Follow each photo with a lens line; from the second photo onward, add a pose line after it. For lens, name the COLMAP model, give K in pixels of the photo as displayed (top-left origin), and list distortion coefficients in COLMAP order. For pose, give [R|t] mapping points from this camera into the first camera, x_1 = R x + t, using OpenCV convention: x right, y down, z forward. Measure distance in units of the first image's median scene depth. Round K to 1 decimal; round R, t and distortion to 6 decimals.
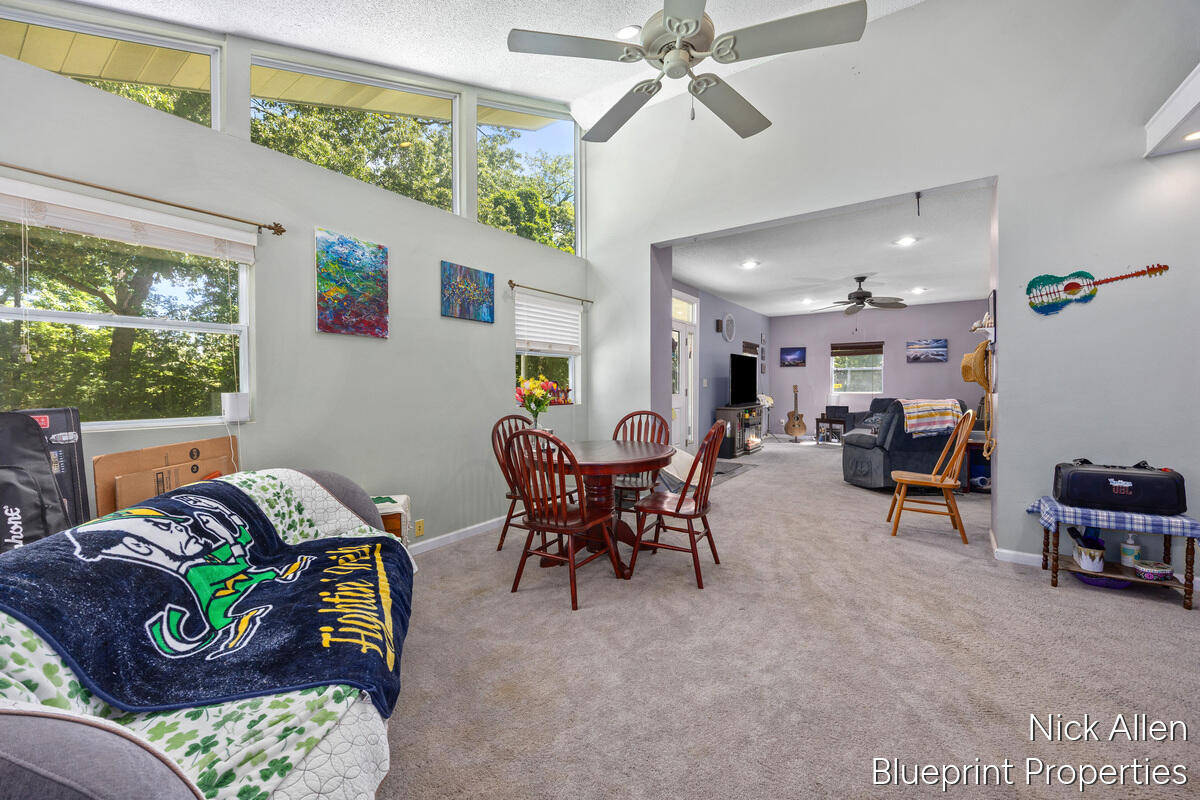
lens RADIAL K [[487.7, 0, 594.3], [0, 487.7, 389.7], [0, 0, 1]] dist [-0.000517, -0.000233]
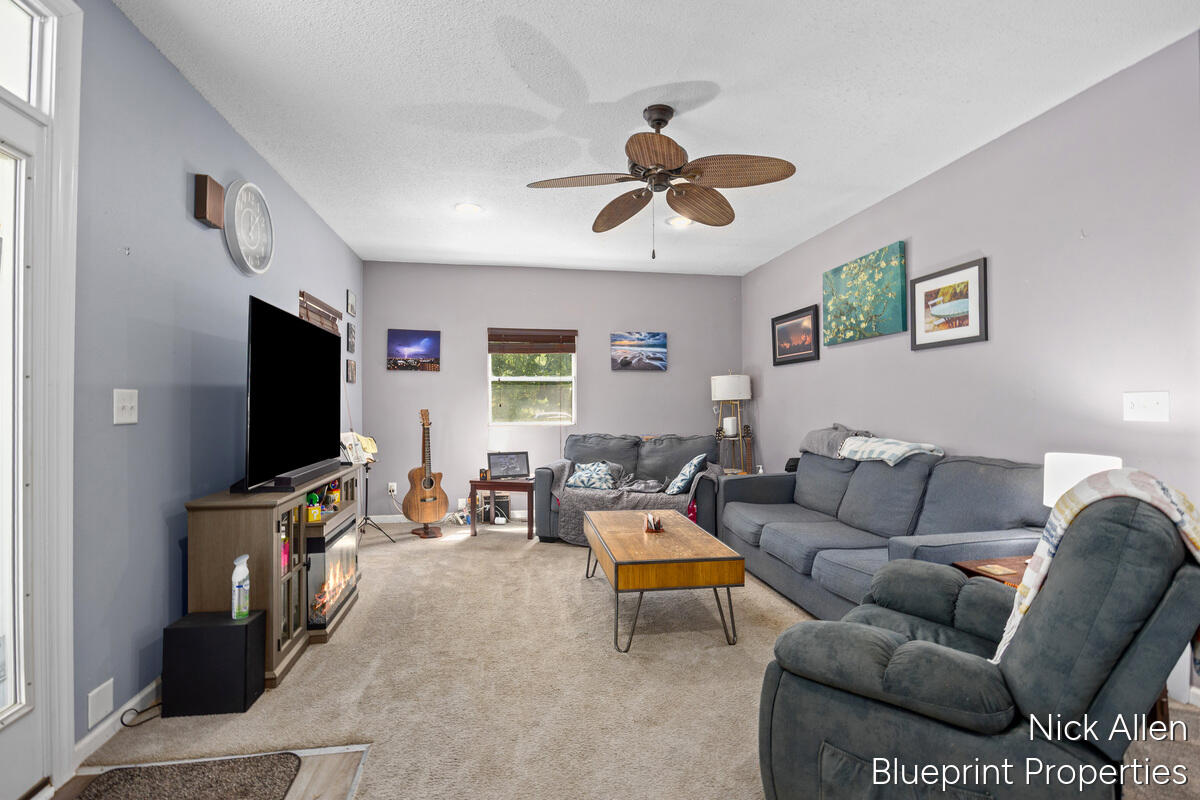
lens RADIAL K [[554.4, 0, 599.3], [0, 554.4, 407.0], [0, 0, 1]] dist [-0.000453, -0.000083]
pose [[0.702420, -0.001355, 0.711761, 0.163780], [0.006453, 0.999969, -0.004464, -0.008953], [-0.711733, 0.007728, 0.702407, 0.539295]]
